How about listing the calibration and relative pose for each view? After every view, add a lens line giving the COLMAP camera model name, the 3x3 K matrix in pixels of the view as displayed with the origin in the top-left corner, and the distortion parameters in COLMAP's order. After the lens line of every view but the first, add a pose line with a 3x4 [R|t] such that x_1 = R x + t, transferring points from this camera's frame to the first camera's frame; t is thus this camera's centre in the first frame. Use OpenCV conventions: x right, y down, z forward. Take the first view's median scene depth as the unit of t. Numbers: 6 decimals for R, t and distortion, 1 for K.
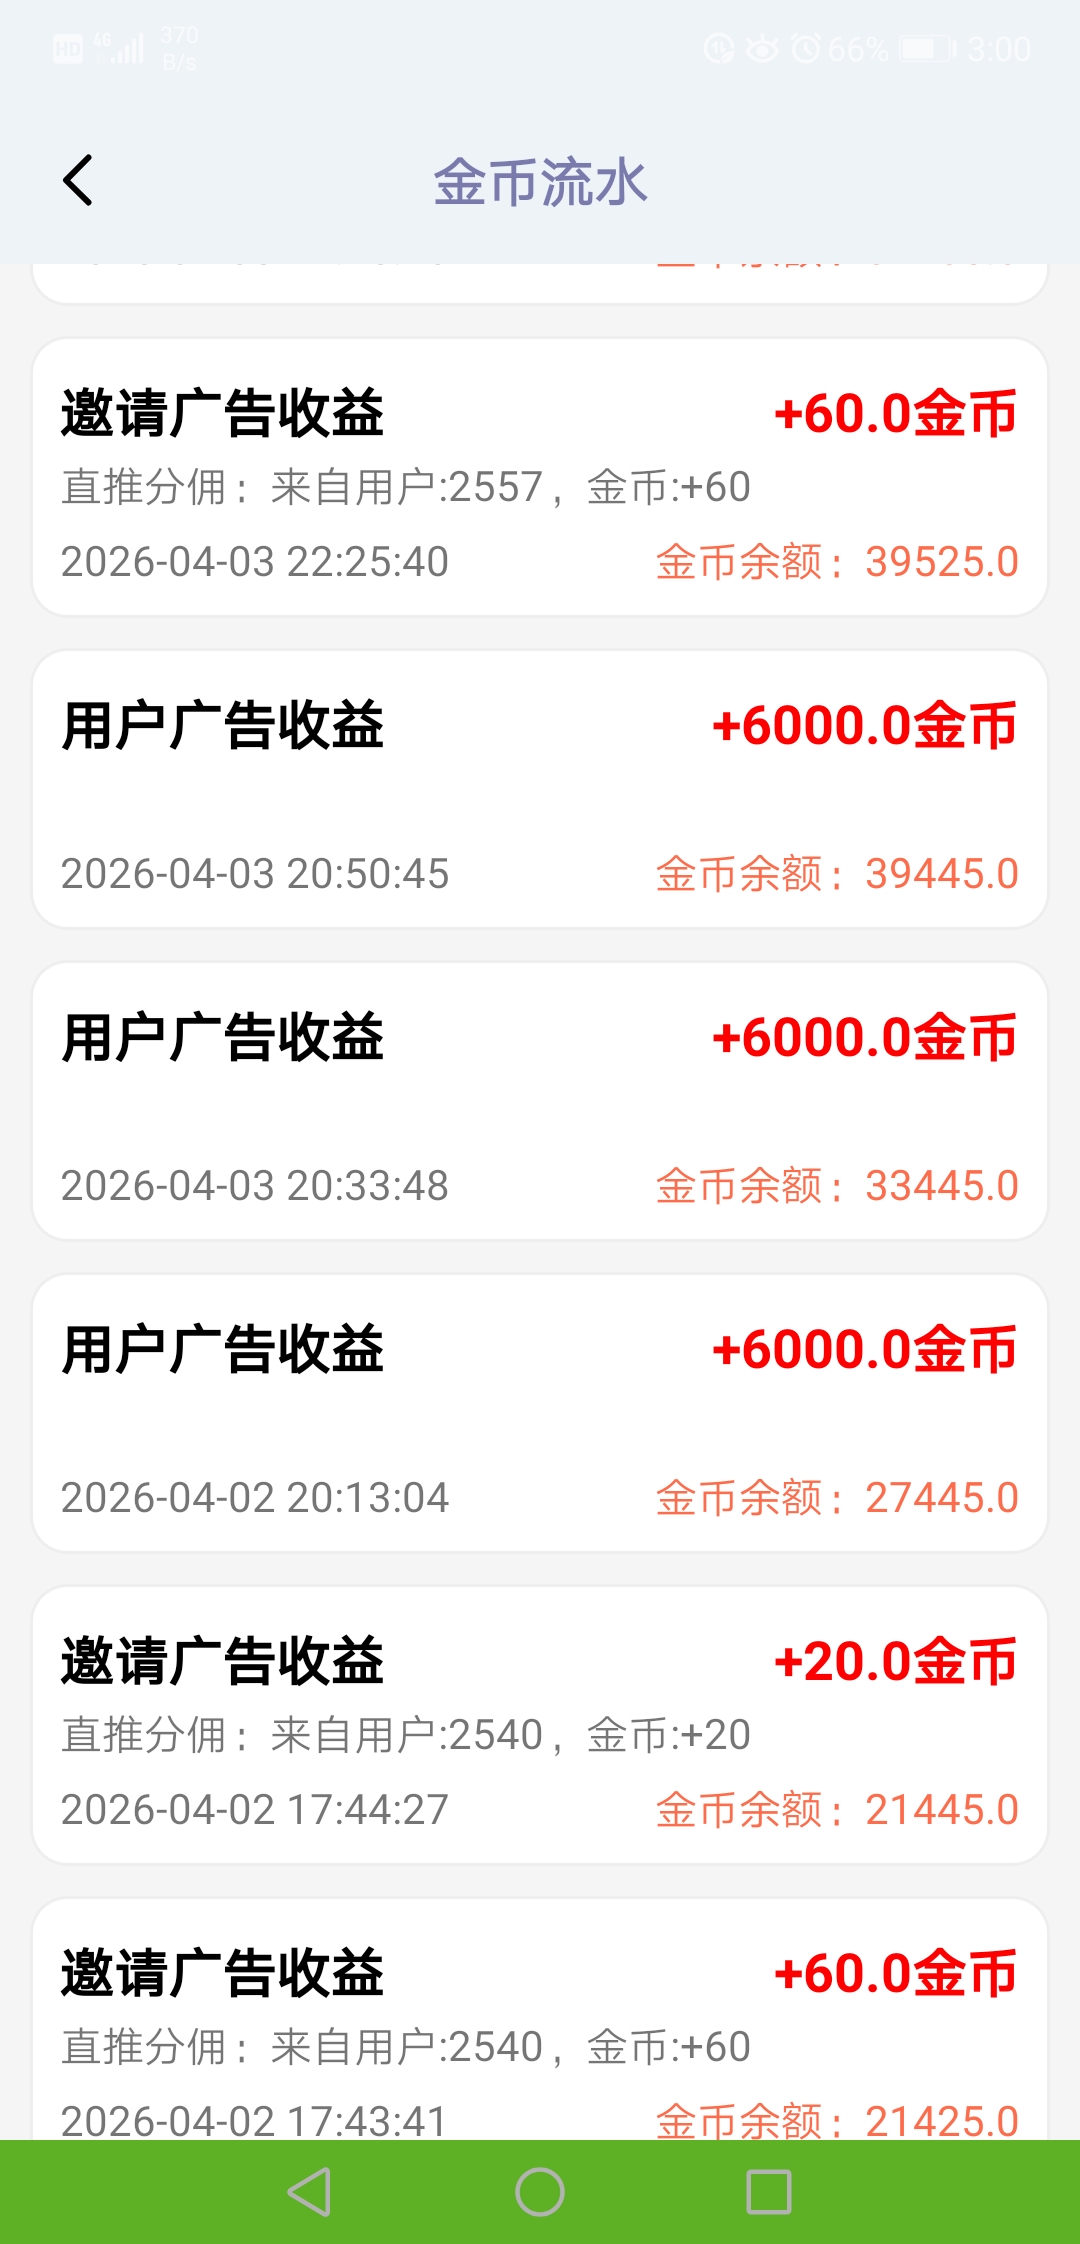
lens RADIAL K [[906.5, 0, 540.0], [0, 906.5, 1122.0], [0, 0, 1]] dist [-0.000091, 0.000043]
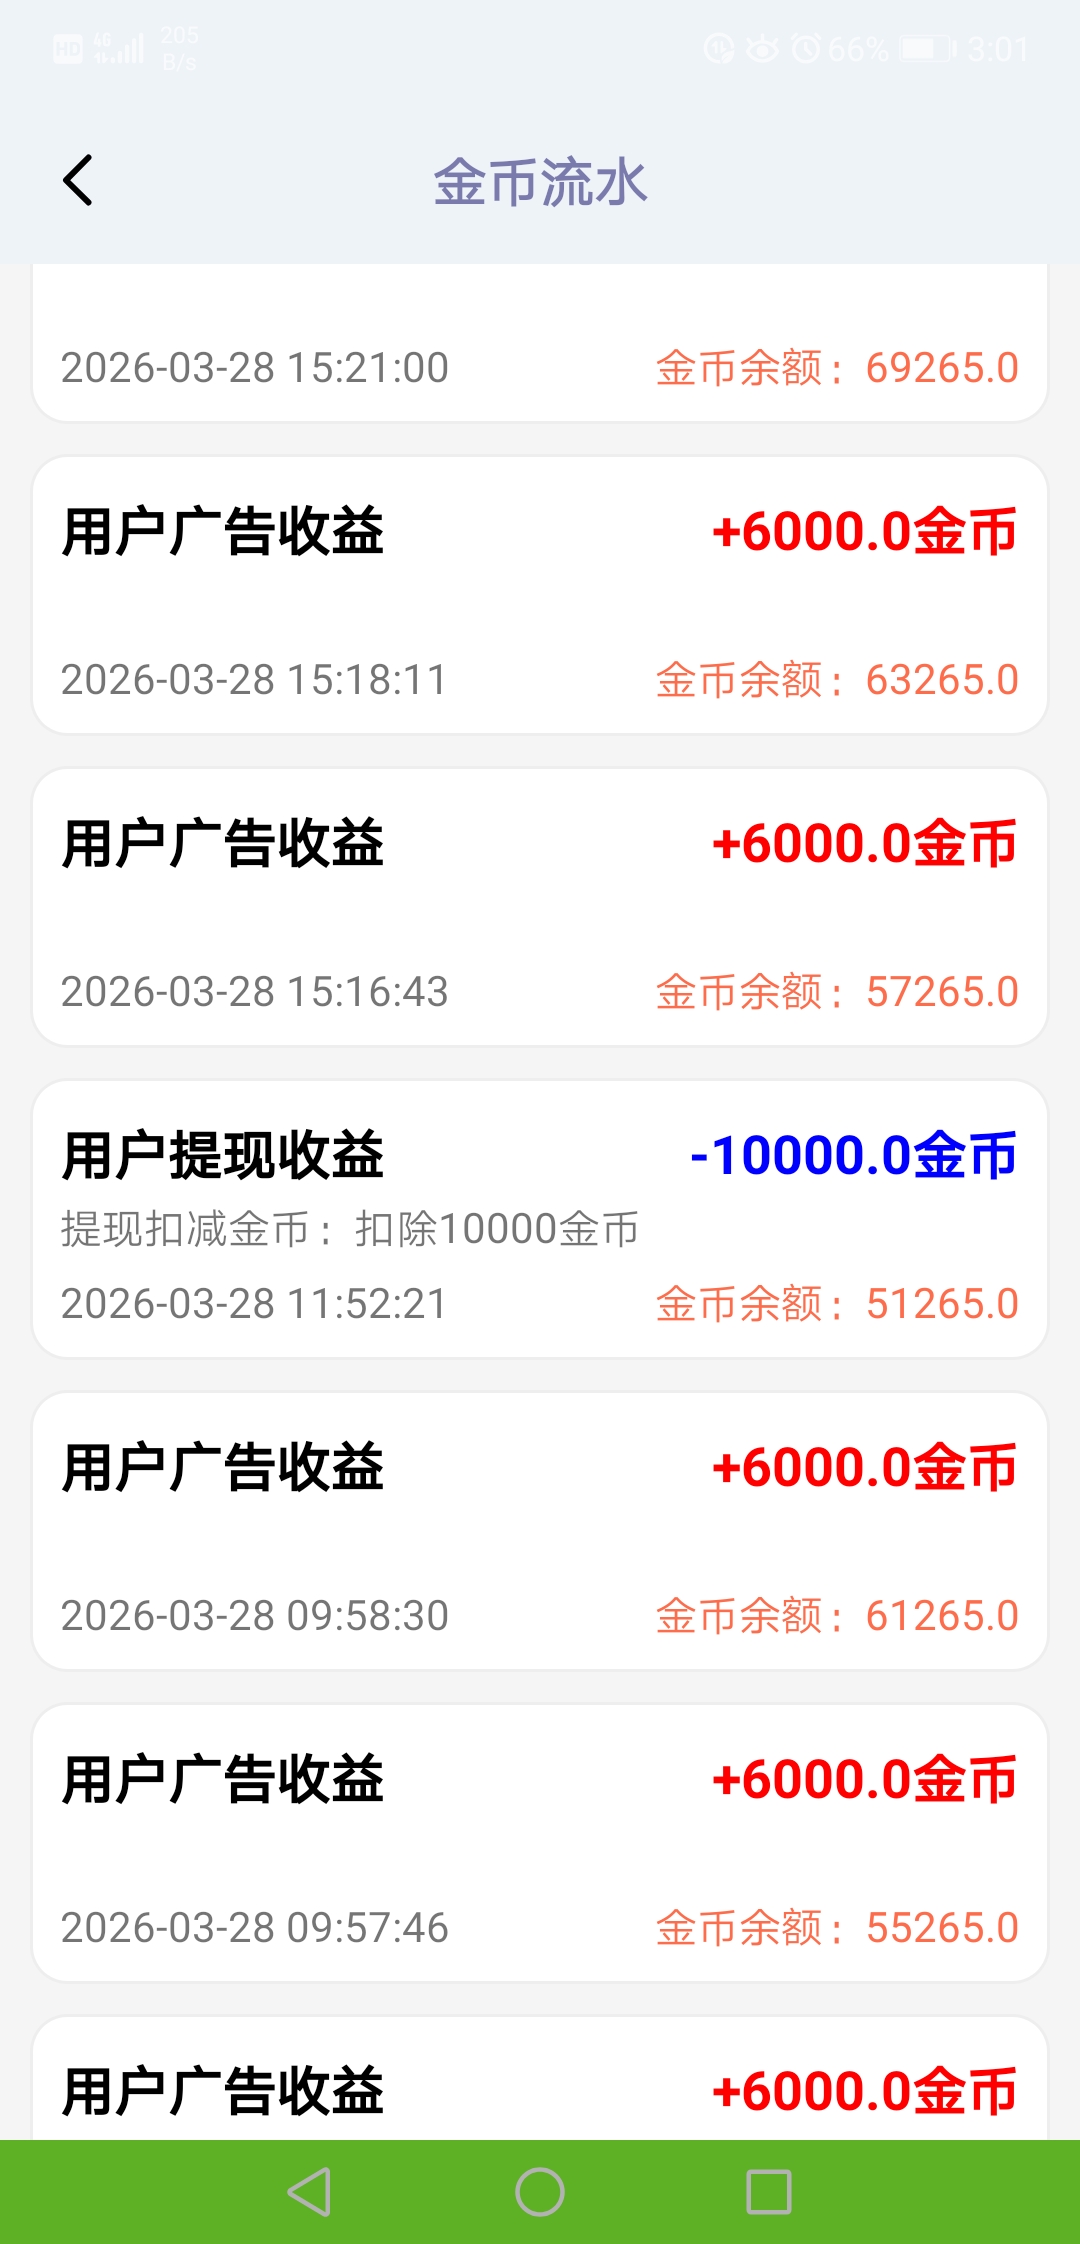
lens RADIAL K [[906.5, 0, 540.0], [0, 906.5, 1122.0], [0, 0, 1]] dist [-0.000091, 0.000043]
pose [[1.000000, 0.000004, -0.000029, 0.000000], [-0.000004, 1.000000, 0.000015, -0.130172], [0.000029, -0.000015, 1.000000, 0.000001]]
